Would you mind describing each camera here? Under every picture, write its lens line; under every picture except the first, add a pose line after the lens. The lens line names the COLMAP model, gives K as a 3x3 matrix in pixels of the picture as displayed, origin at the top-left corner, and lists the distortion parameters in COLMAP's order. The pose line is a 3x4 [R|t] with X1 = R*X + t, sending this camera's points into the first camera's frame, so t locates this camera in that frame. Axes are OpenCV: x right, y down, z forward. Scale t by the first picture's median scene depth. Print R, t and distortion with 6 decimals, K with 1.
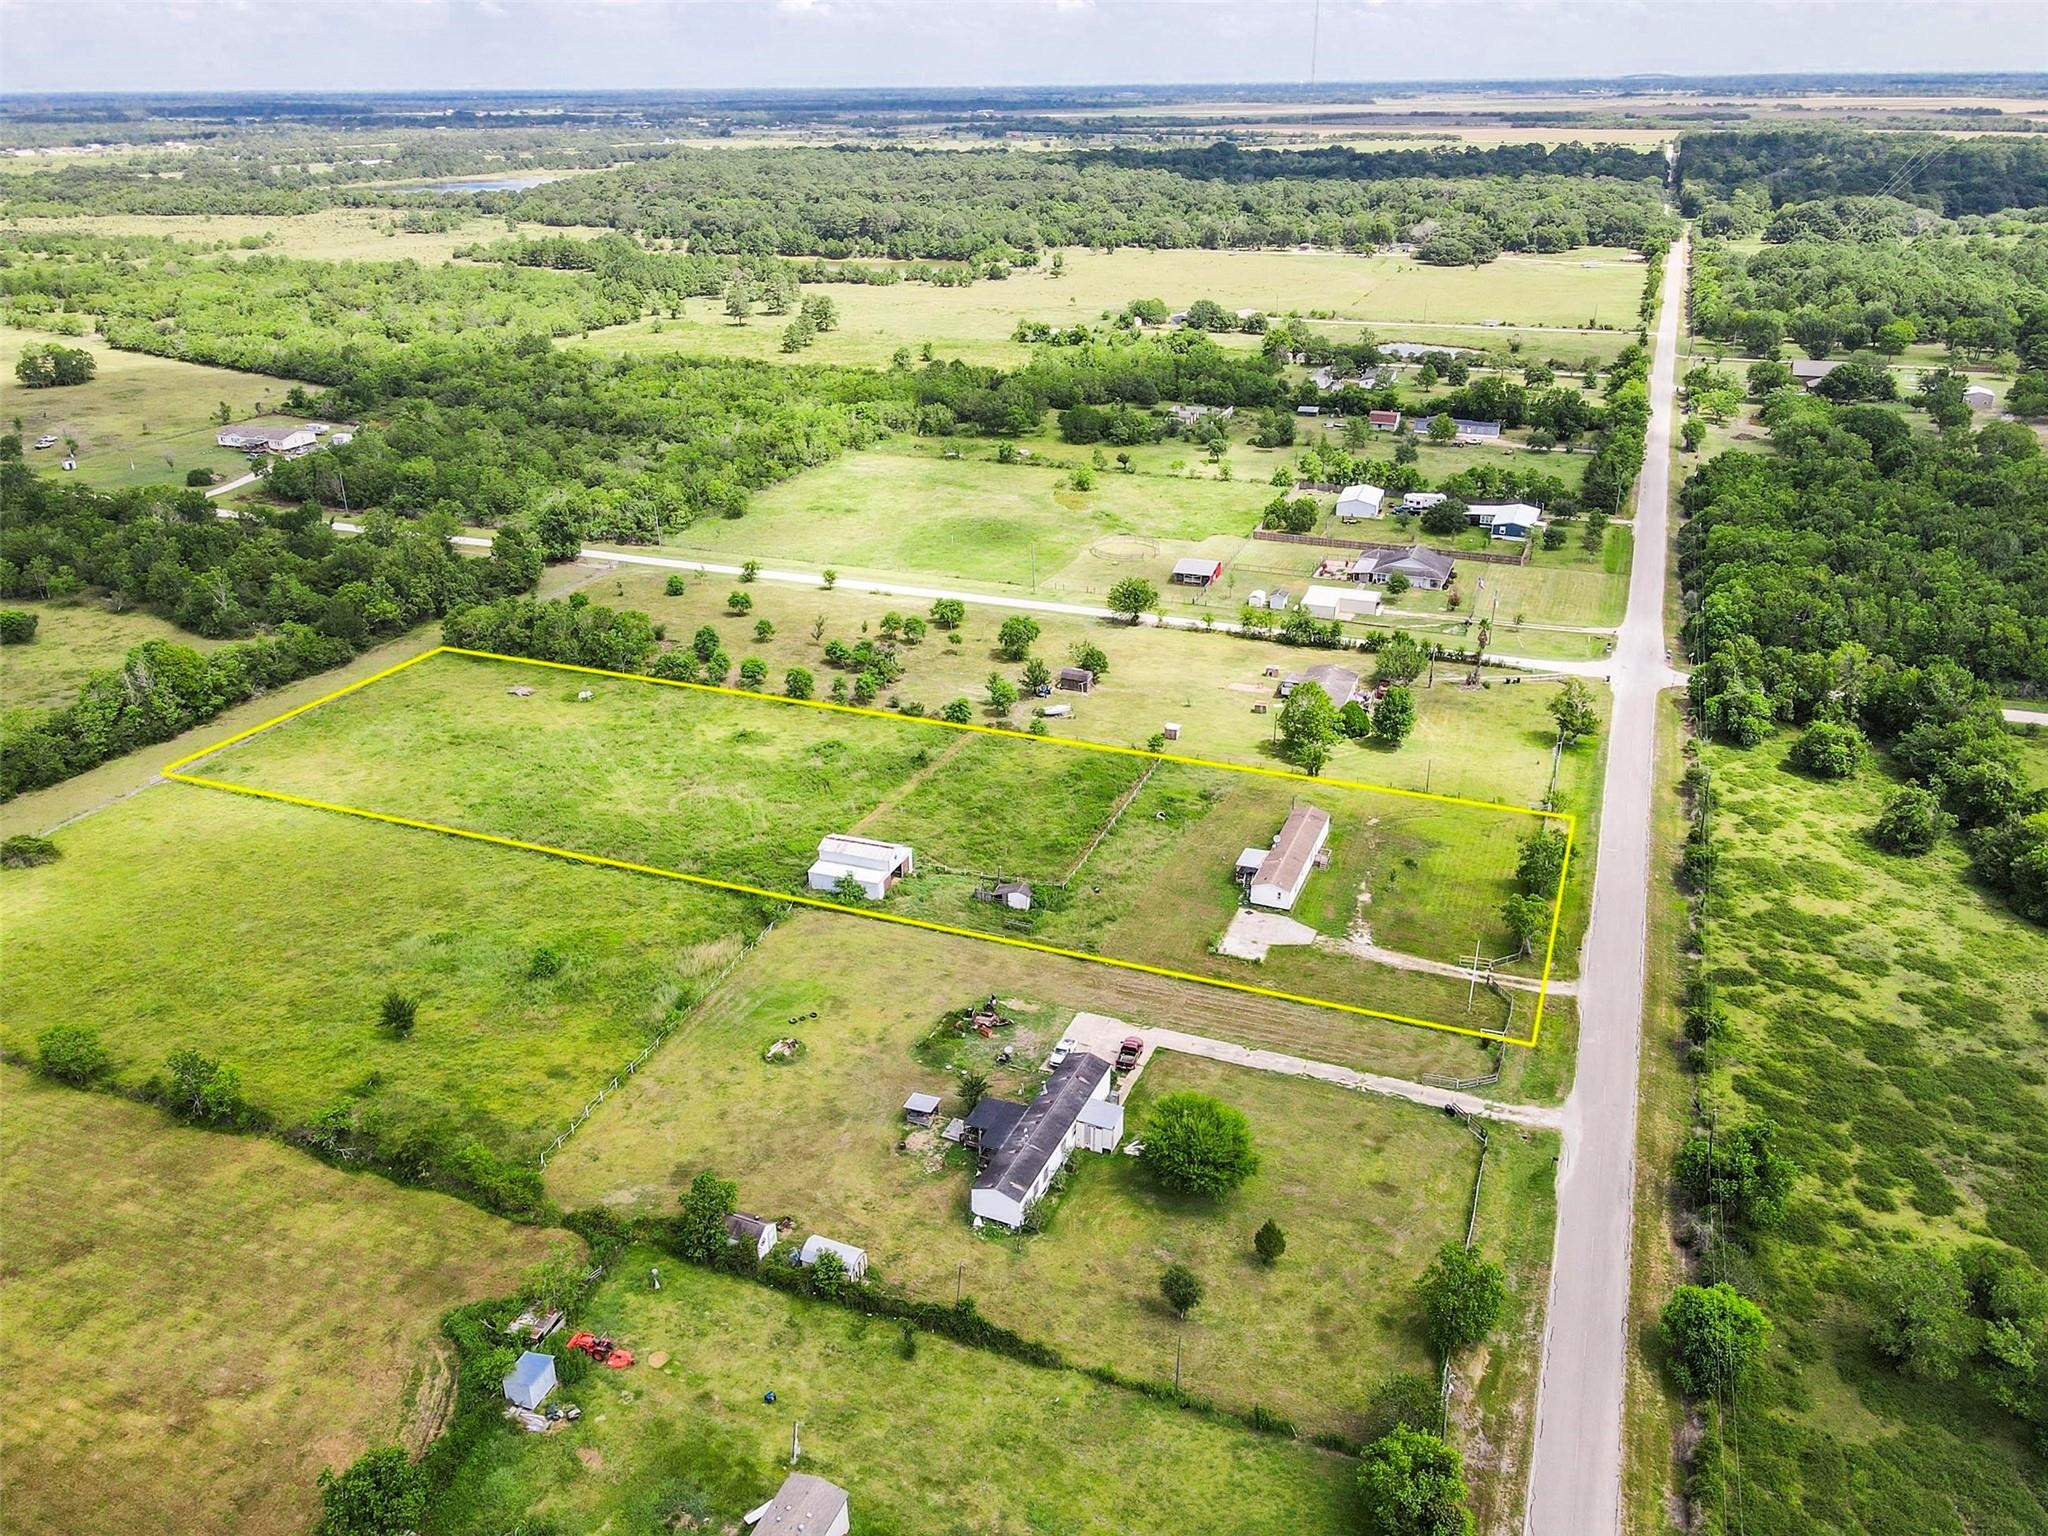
lens RADIAL K [[1519.9, 0, 1014.0], [0, 1519.9, 771.4], [0, 0, 1]] dist [0.011547, 0.022541]
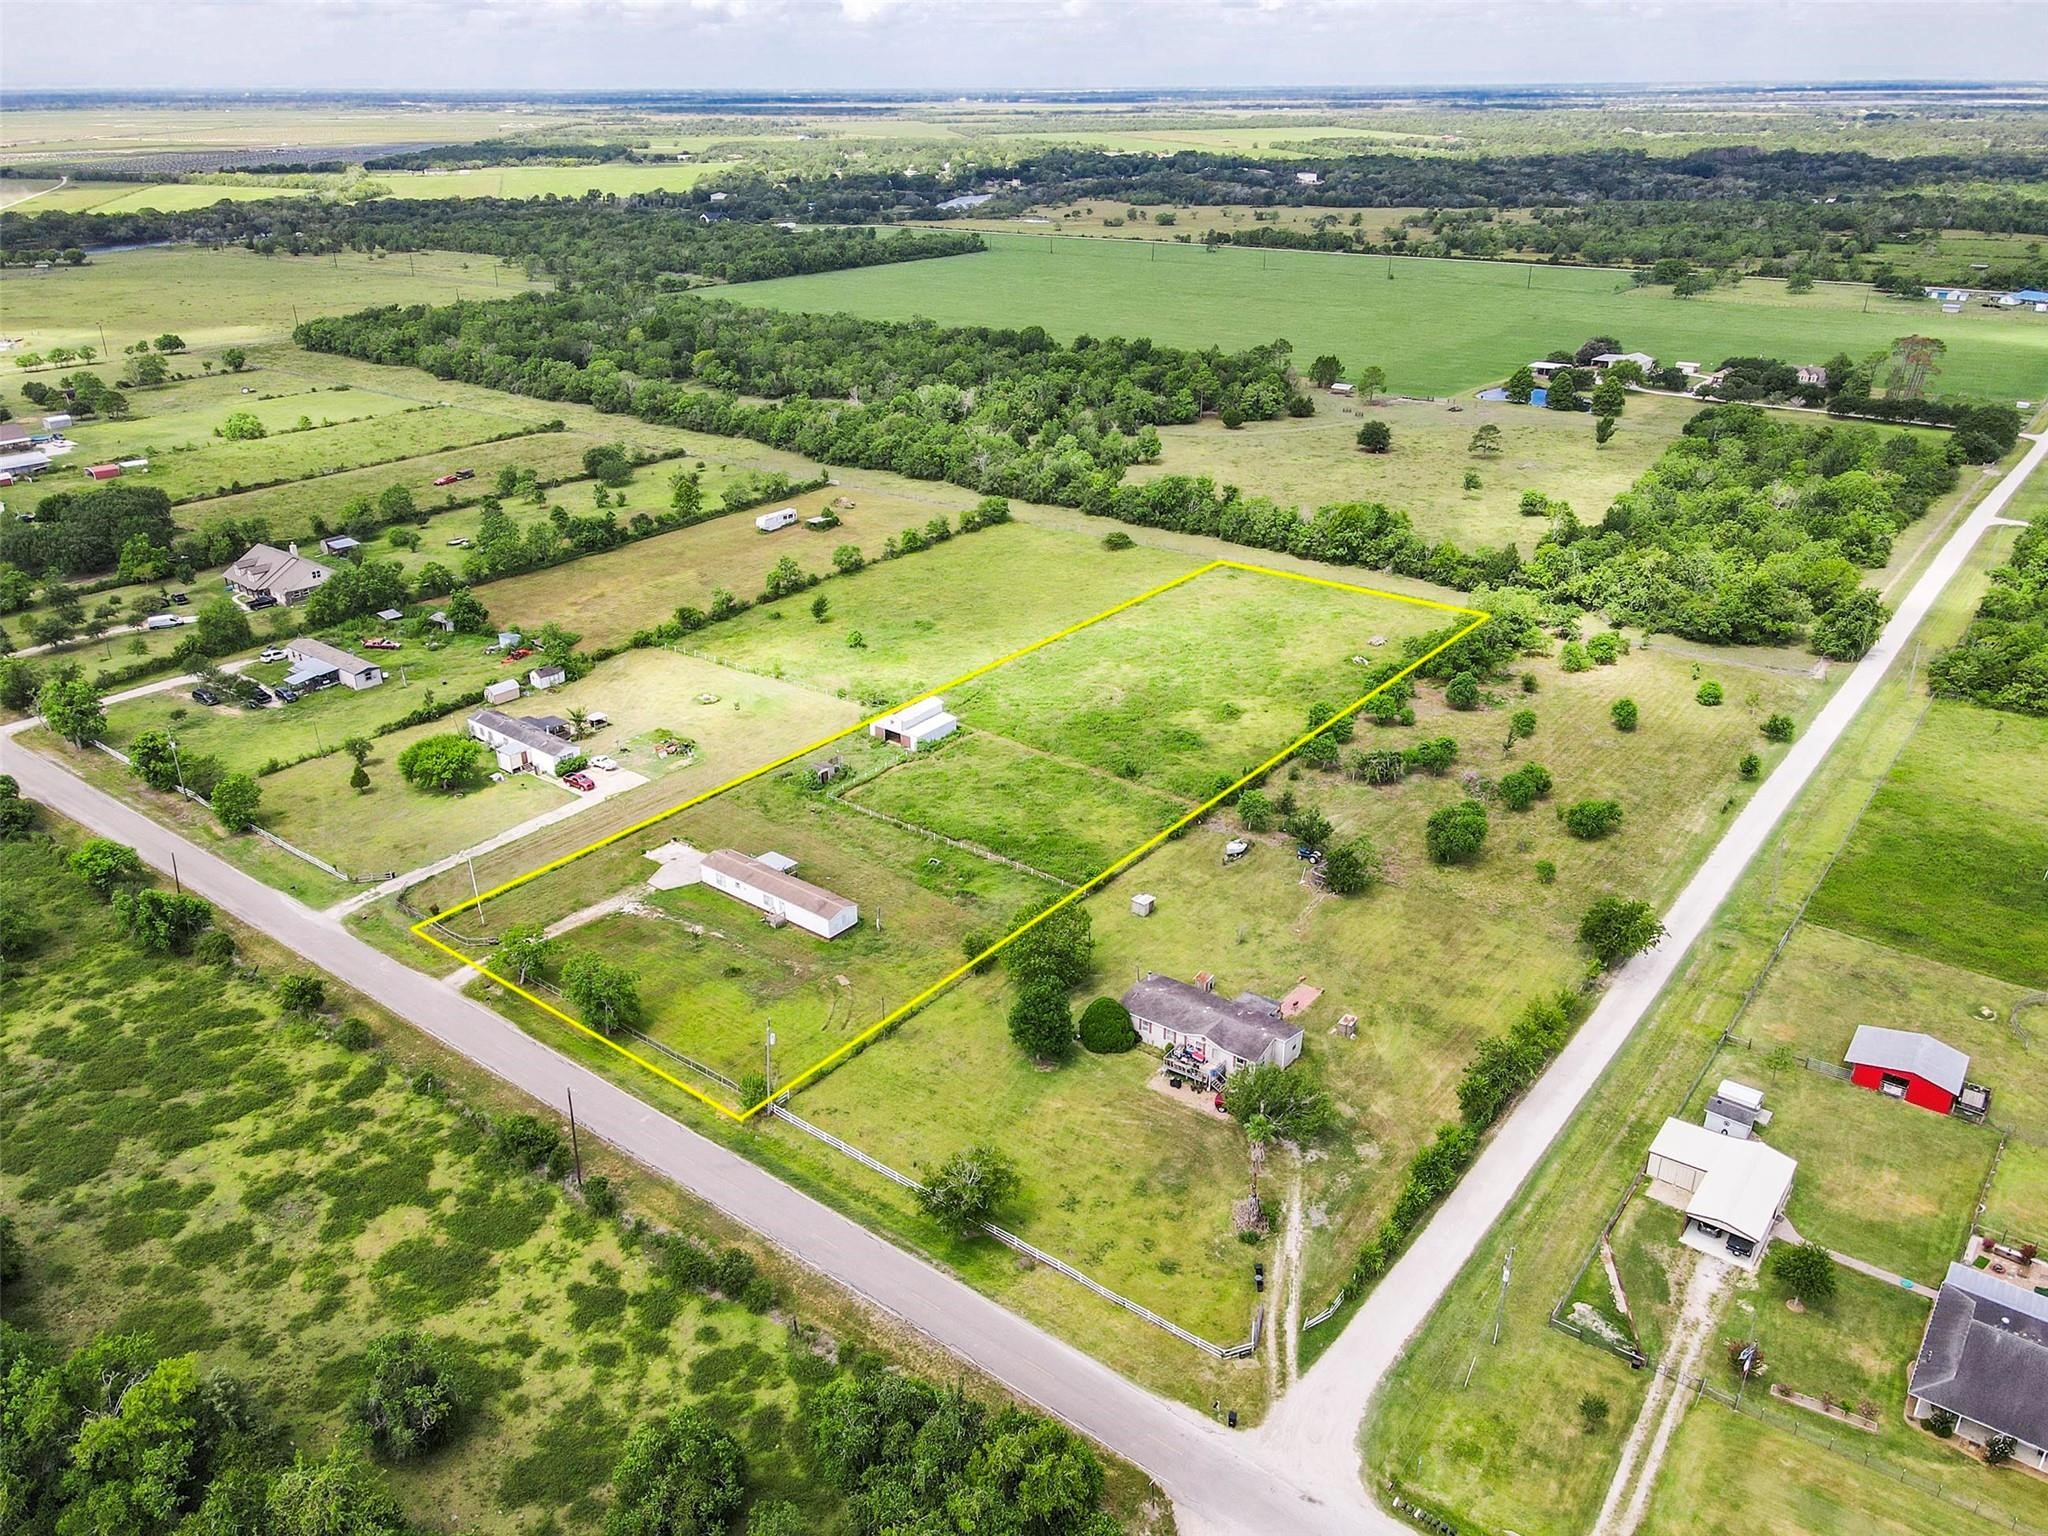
lens RADIAL K [[1520.8, 0, 1018.3], [0, 1520.8, 762.0], [0, 0, 1]] dist [-0.010333, 0.053335]
pose [[-0.272408, 0.405968, -0.872344, 1.054340], [-0.394812, 0.779629, 0.486109, -0.597168], [0.877449, 0.476832, -0.052097, 1.271155]]
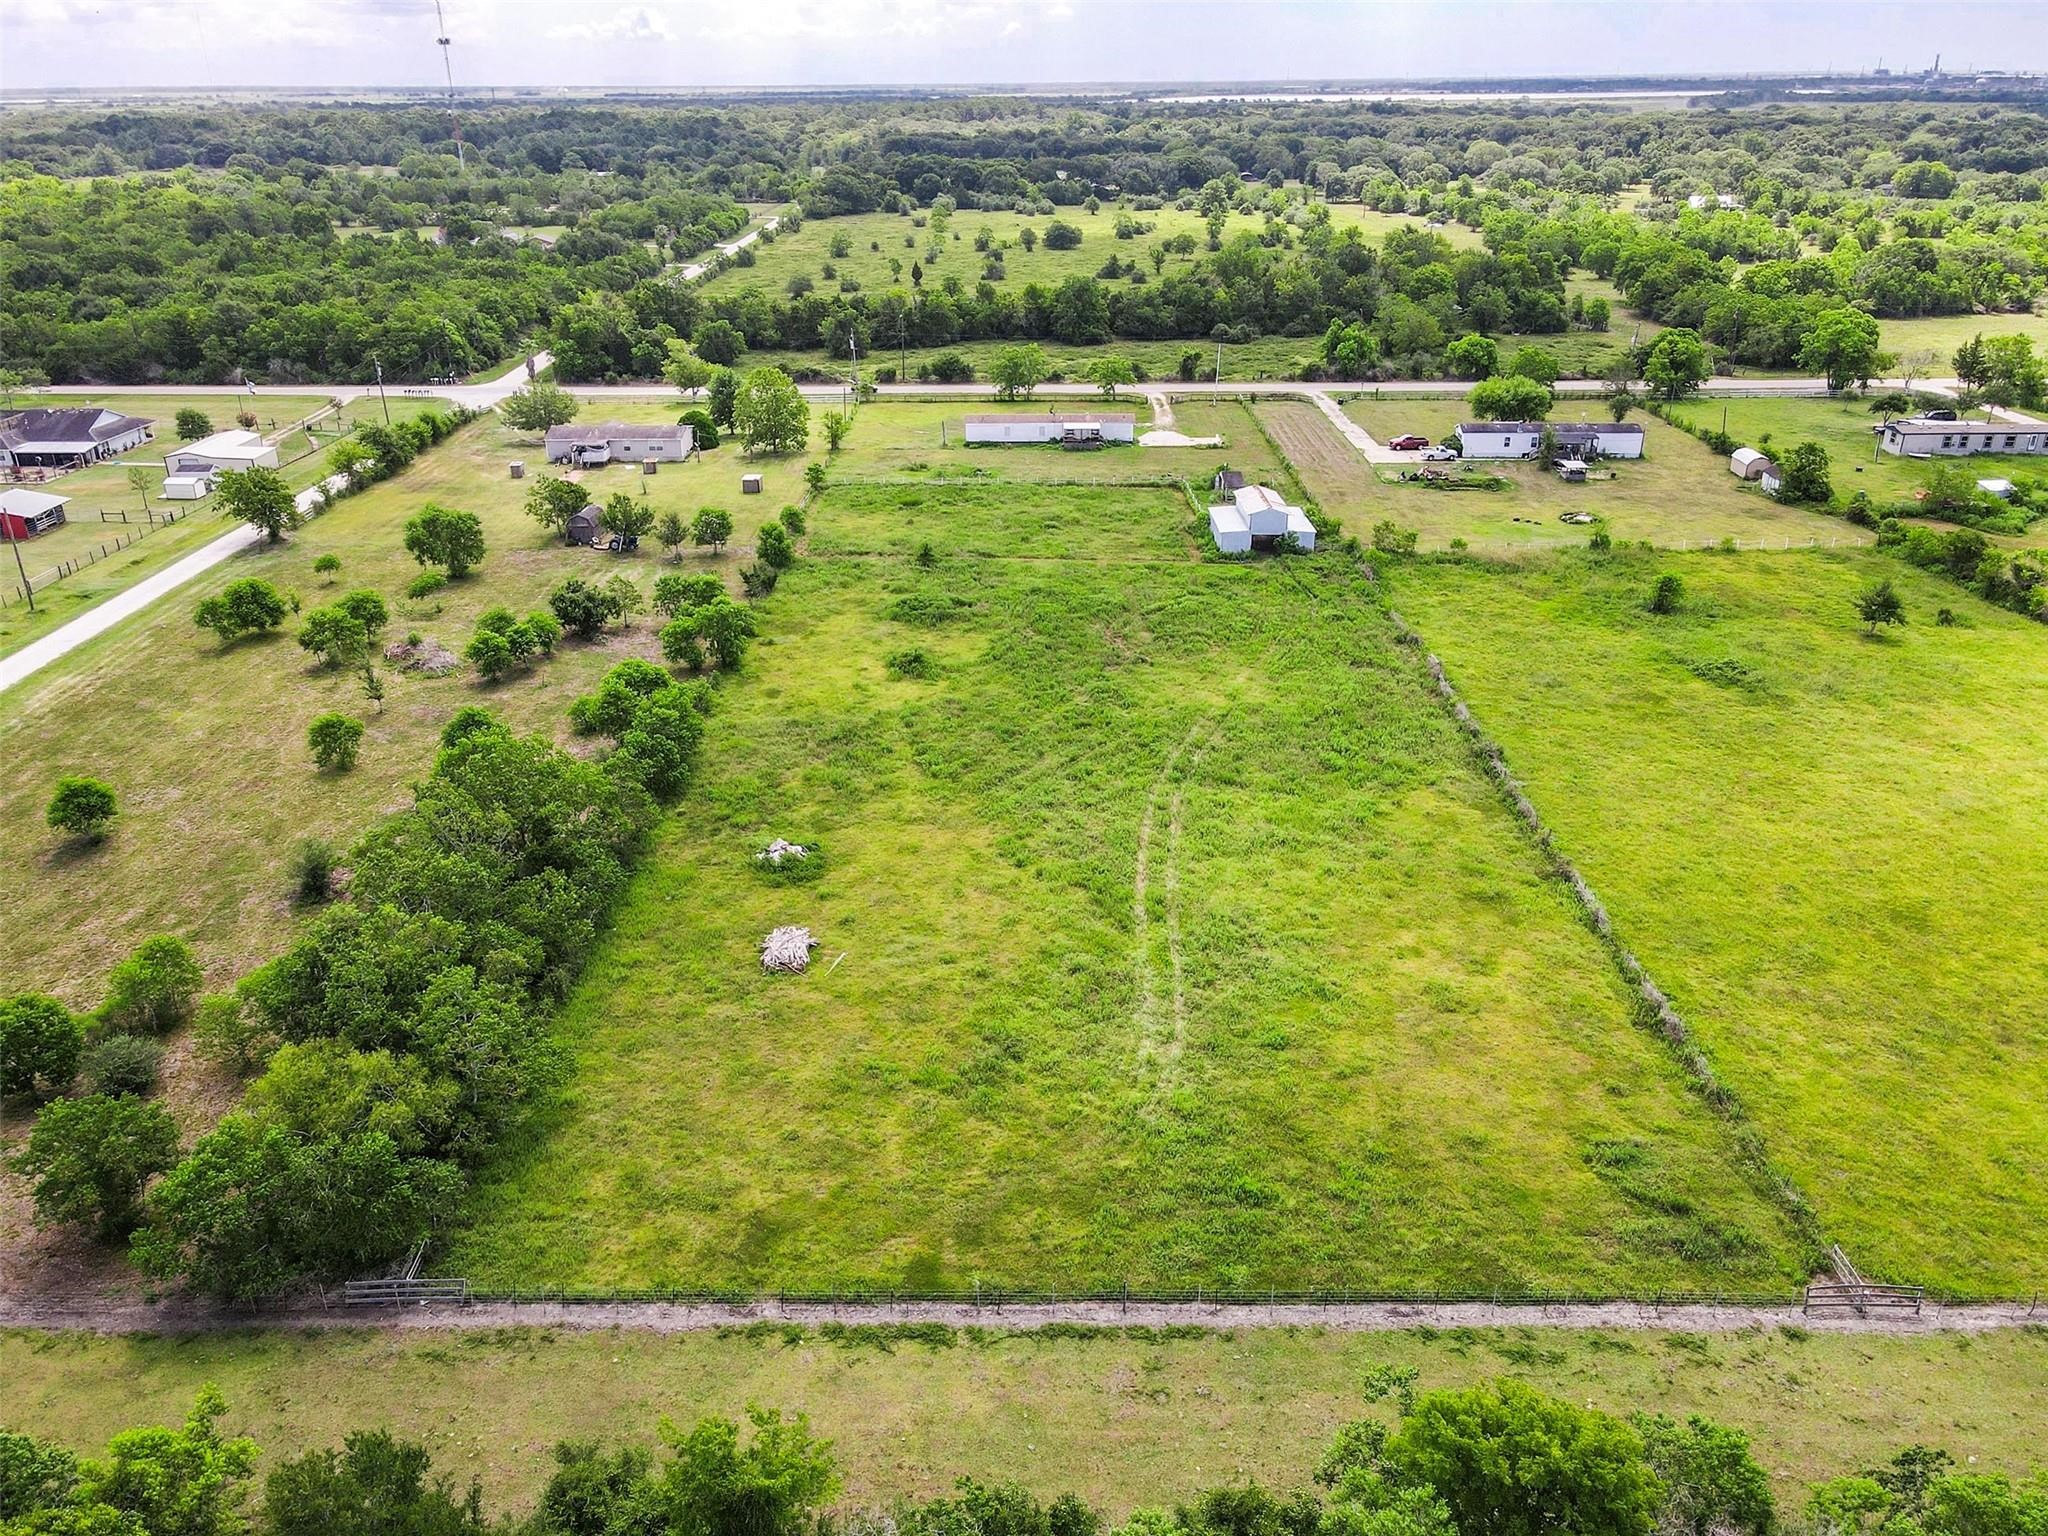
lens RADIAL K [[1498.9, 0, 1011.3], [0, 1498.9, 769.7], [0, 0, 1]] dist [0.018039, 0.008190]
pose [[-0.345951, -0.385696, 0.855311, -0.900086], [0.396842, 0.765895, 0.505887, -0.341389], [-0.850197, 0.514435, -0.111902, 1.407990]]
